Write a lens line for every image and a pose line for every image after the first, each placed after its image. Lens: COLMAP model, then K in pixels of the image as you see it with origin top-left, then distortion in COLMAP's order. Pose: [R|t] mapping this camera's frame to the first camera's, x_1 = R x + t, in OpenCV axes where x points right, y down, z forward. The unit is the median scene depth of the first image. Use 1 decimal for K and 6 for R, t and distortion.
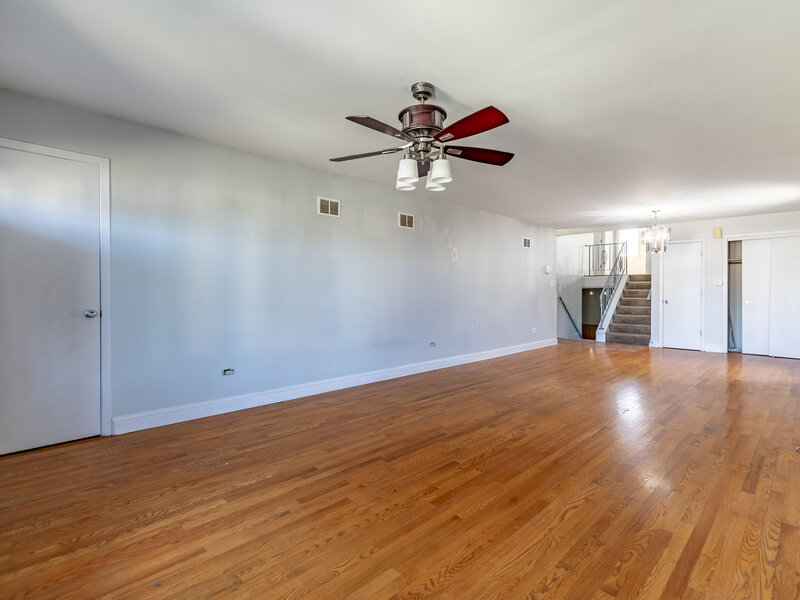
lens RADIAL K [[401.9, 0, 402.4], [0, 401.9, 297.0], [0, 0, 1]] dist [0.003963, 0.000649]
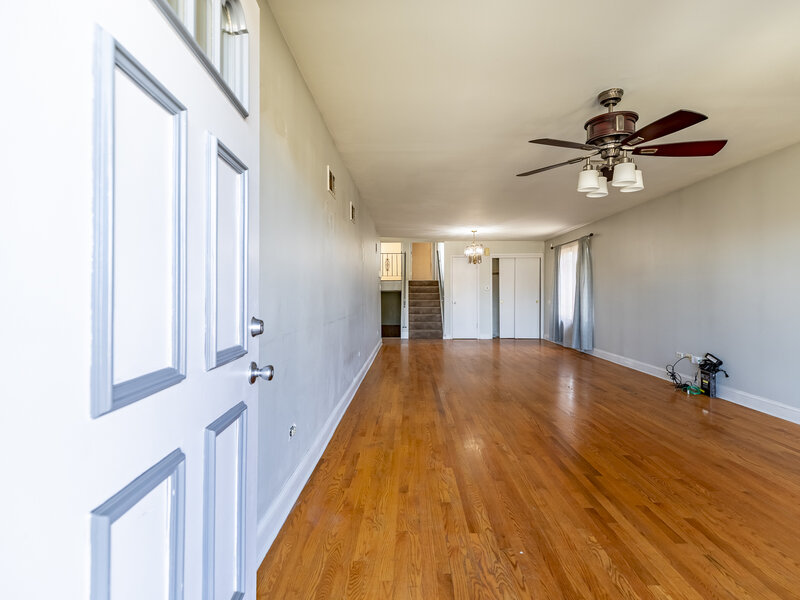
lens RADIAL K [[401.9, 0, 401.8], [0, 401.9, 296.5], [0, 0, 1]] dist [0.003963, 0.000649]
pose [[0.713492, -0.002336, 0.700659, -0.864327], [0.007289, 0.999965, -0.004089, -0.009126], [-0.700625, 0.008025, 0.713484, 0.542665]]
